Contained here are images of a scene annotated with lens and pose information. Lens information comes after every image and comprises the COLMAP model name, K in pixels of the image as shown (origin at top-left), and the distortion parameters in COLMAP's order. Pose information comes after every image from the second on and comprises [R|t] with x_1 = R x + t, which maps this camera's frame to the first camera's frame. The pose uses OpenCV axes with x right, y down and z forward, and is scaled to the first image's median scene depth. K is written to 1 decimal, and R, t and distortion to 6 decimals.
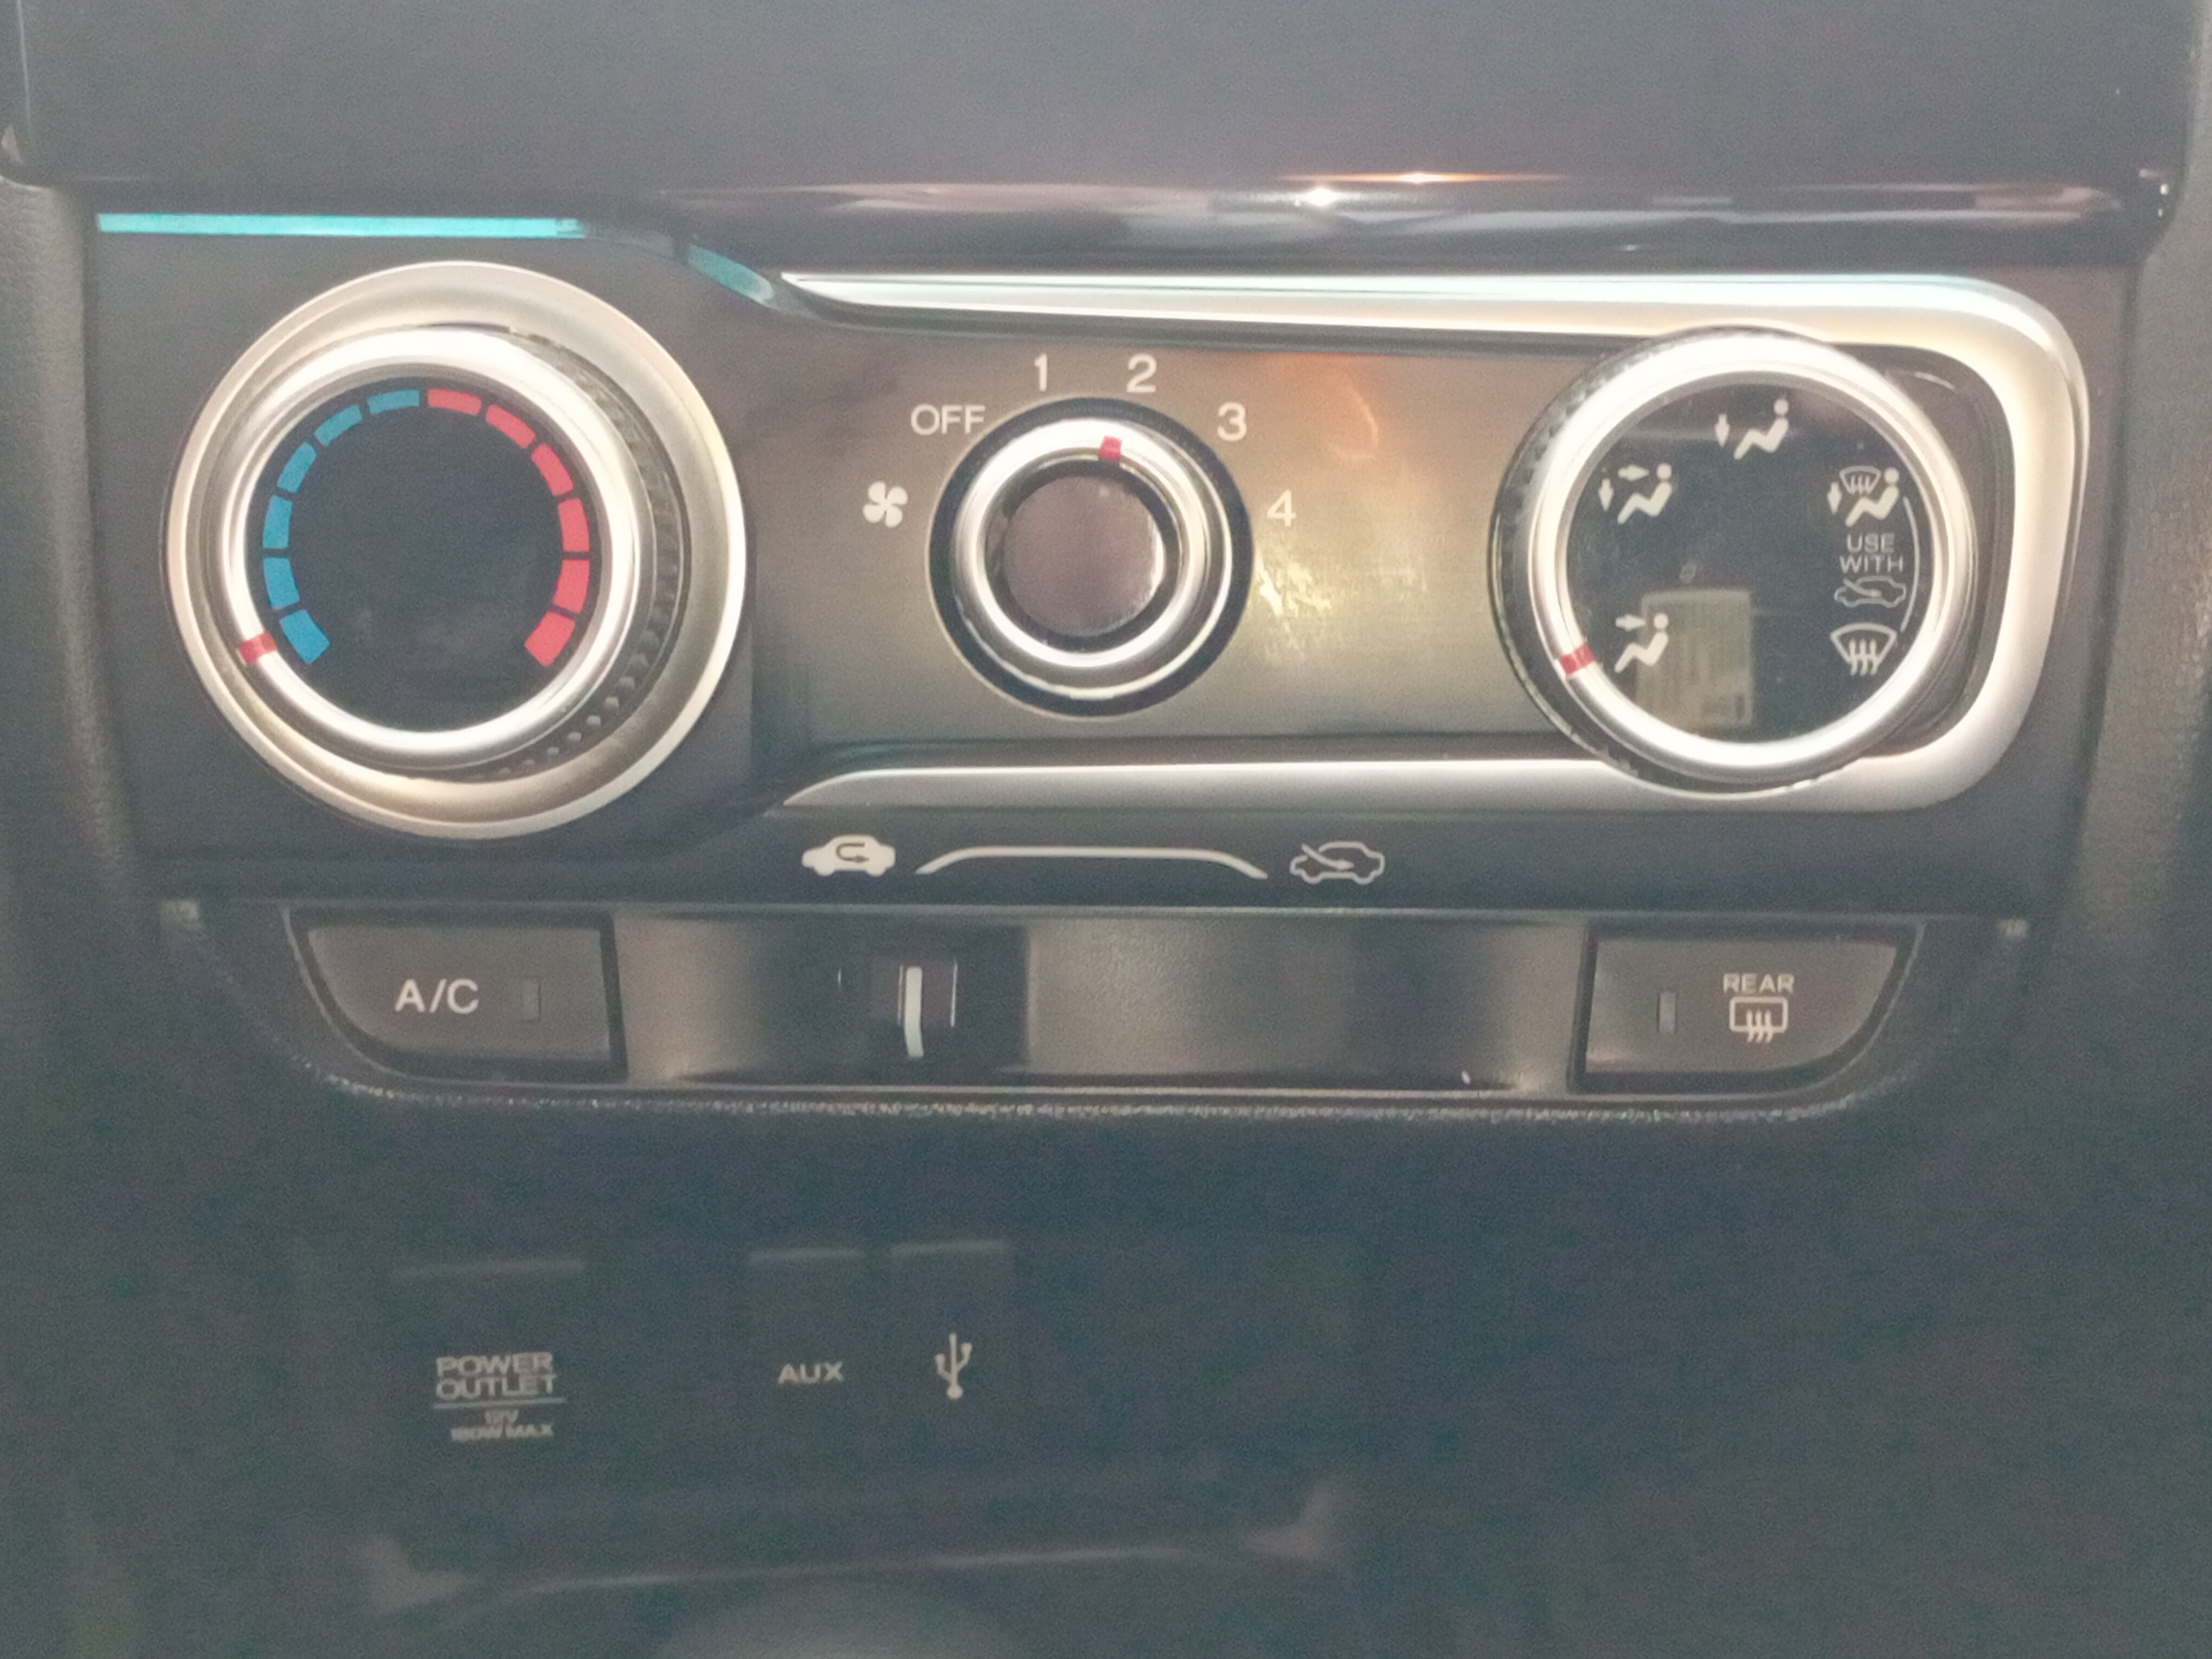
lens RADIAL K [[1703.8, 0, 1109.9], [0, 1703.8, 841.2], [0, 0, 1]] dist [0.025547, 0.000991]
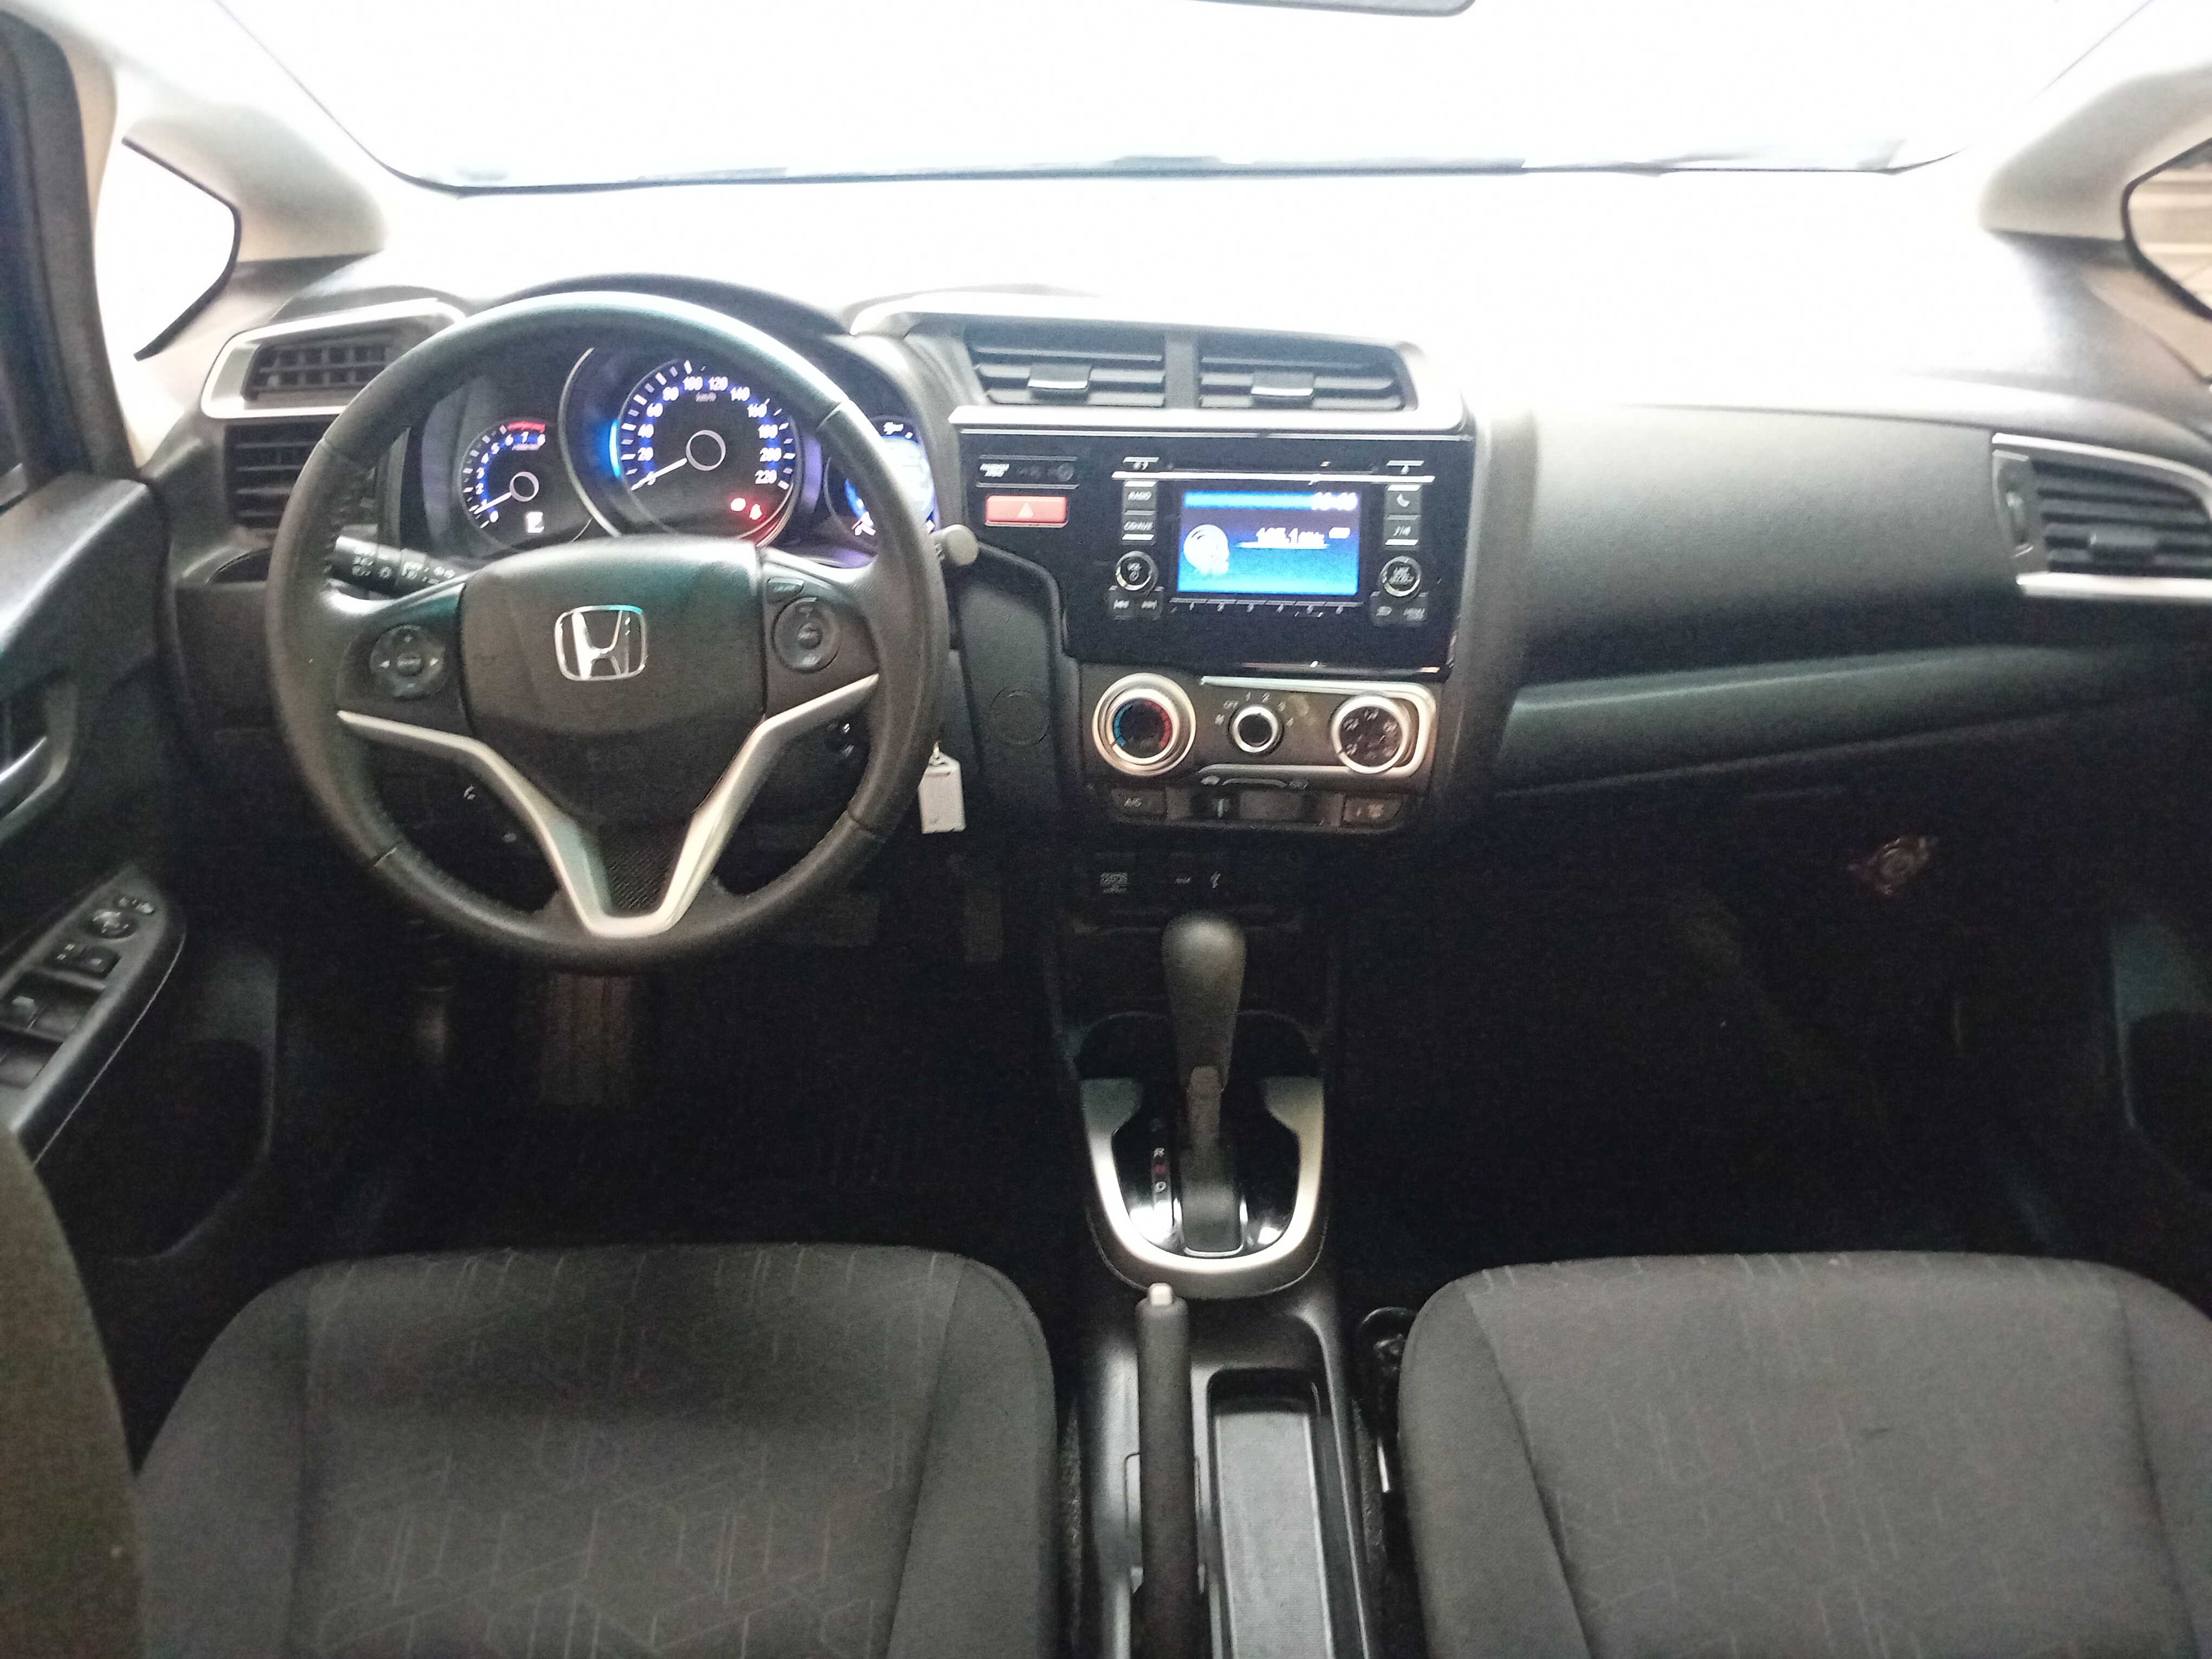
lens RADIAL K [[1703.8, 0, 1110.1], [0, 1703.8, 820.3], [0, 0, 1]] dist [0.025547, 0.000991]
pose [[0.998530, 0.027070, -0.046958, -0.216831], [-0.018548, 0.984703, 0.173250, -0.829321], [0.050930, -0.172124, 0.983758, -4.557839]]
